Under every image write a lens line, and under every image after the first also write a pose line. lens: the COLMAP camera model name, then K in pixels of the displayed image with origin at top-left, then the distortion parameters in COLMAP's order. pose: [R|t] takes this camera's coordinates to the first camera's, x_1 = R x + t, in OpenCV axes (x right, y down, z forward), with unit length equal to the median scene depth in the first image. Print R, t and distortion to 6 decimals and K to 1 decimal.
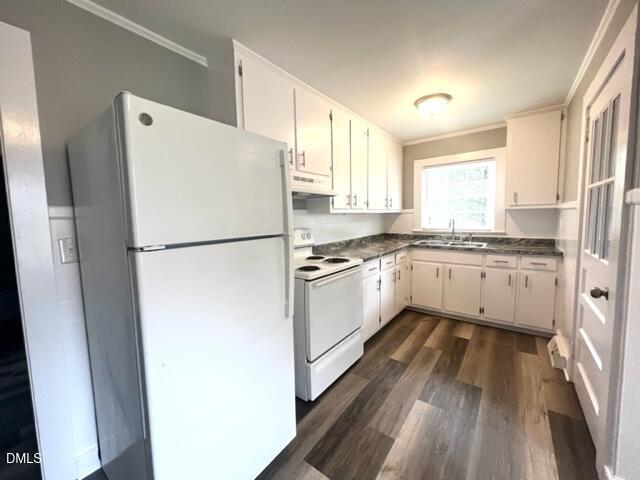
lens RADIAL K [[257.0, 0, 322.0], [0, 257.0, 238.9], [0, 0, 1]] dist [0.000153, 0.000137]
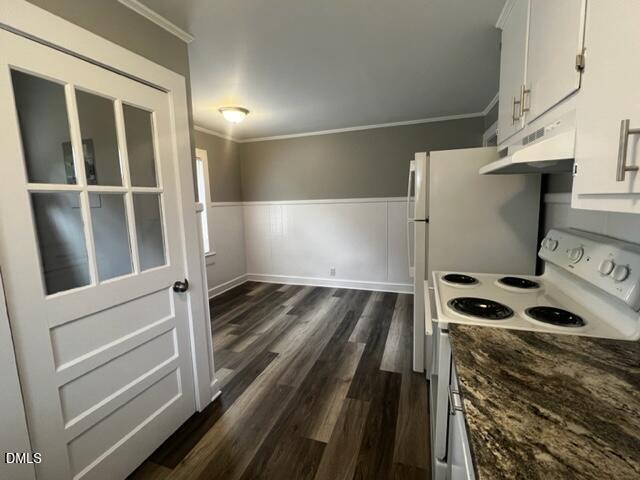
lens RADIAL K [[289.7, 0, 319.0], [0, 289.7, 237.3], [0, 0, 1]] dist [-0.002036, 0.000227]
pose [[-0.953282, 0.089620, -0.288480, 0.392513], [0.025439, 0.975403, 0.218958, -0.136443], [0.301008, 0.201390, -0.932114, 1.117435]]
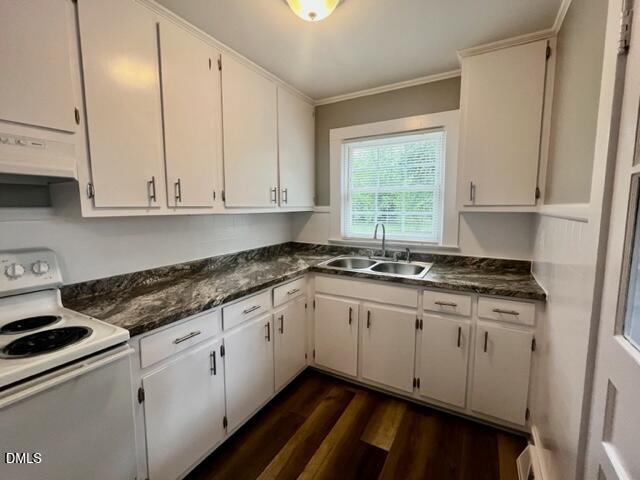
lens RADIAL K [[289.7, 0, 320.0], [0, 289.7, 239.7], [0, 0, 1]] dist [-0.002036, 0.000227]
pose [[0.991426, 0.003963, 0.130611, 0.335476], [-0.006648, 0.999775, 0.020124, -0.066859], [-0.130502, -0.020820, 0.991229, 0.403138]]
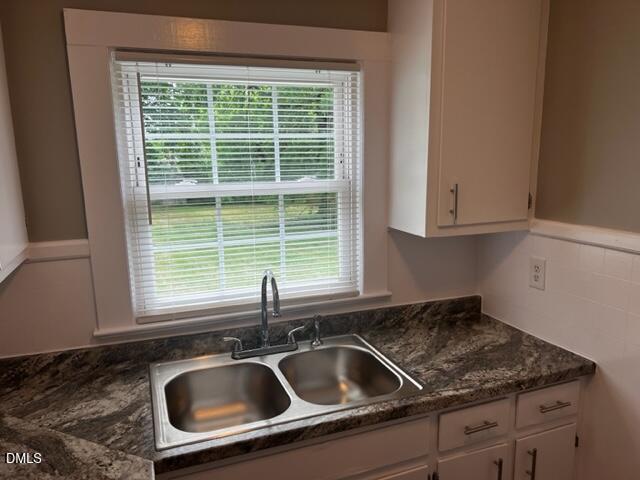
lens RADIAL K [[489.9, 0, 321.9], [0, 489.9, 241.2], [0, 0, 1]] dist [0.014073, 0.003450]
pose [[0.526318, -0.141204, 0.838481, 0.151035], [0.080000, 0.989964, 0.116498, -0.209044], [-0.846516, 0.005764, 0.532332, 0.856645]]
